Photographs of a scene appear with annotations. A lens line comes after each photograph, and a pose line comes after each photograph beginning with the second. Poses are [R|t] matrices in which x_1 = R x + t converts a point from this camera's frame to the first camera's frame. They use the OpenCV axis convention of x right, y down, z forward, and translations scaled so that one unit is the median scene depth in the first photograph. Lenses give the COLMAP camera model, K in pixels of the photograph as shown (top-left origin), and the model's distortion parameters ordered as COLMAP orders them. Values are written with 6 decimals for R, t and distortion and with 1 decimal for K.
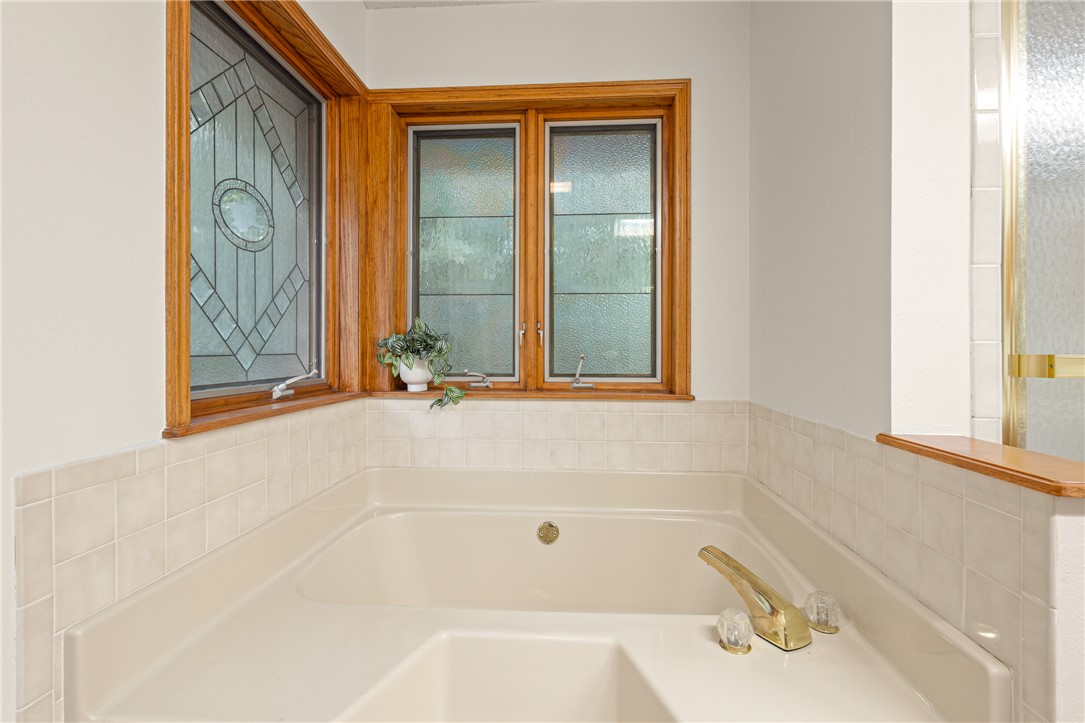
lens RADIAL K [[507.9, 0, 543.3], [0, 507.9, 348.9], [0, 0, 1]] dist [0.000152, -0.000007]
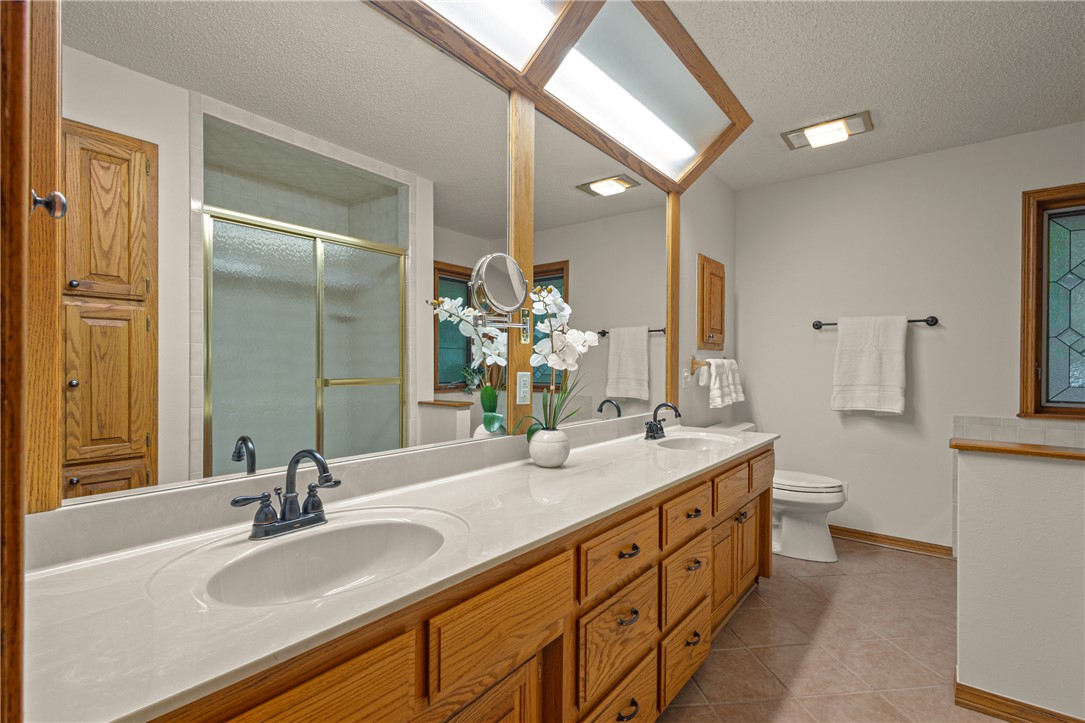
lens RADIAL K [[501.8, 0, 538.5], [0, 501.8, 362.3], [0, 0, 1]] dist [0.000401, -0.000134]
pose [[-0.567640, 0.000556, -0.823277, 1.904188], [-0.001856, 0.999996, 0.001956, -0.073365], [0.823275, 0.002638, -0.567637, 0.285281]]
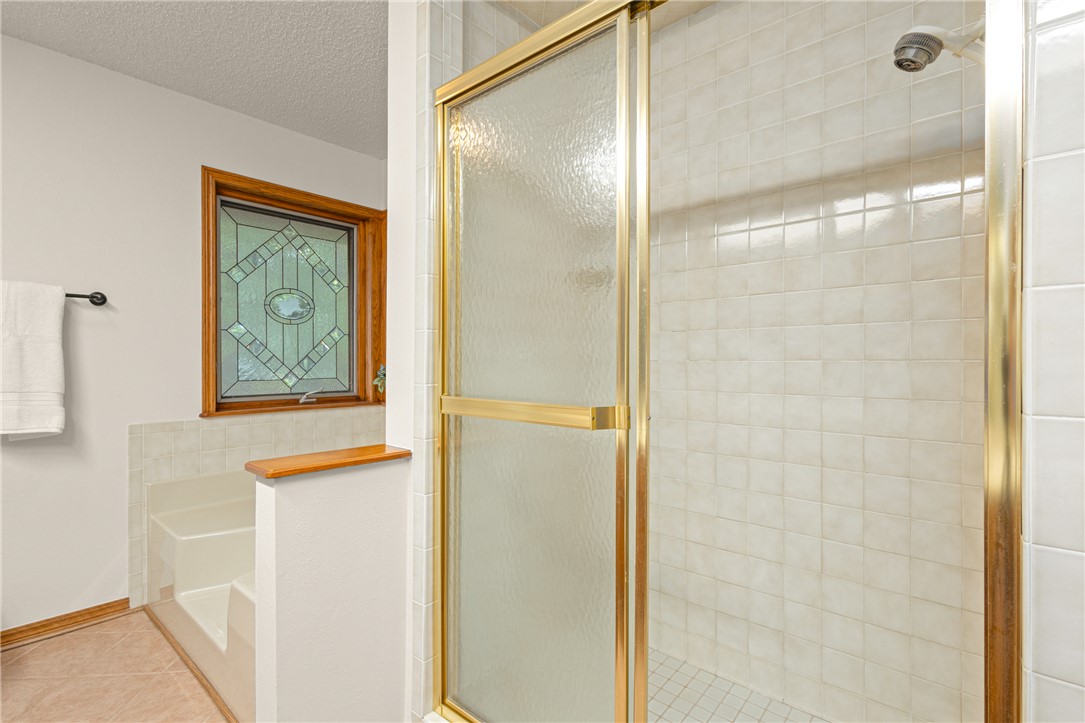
lens RADIAL K [[501.8, 0, 538.5], [0, 501.8, 362.3], [0, 0, 1]] dist [0.000401, -0.000134]
pose [[0.800002, 0.005296, -0.599974, 1.280206], [-0.002290, 0.999981, 0.005772, -0.064594], [0.599993, -0.003243, 0.799998, 0.051992]]
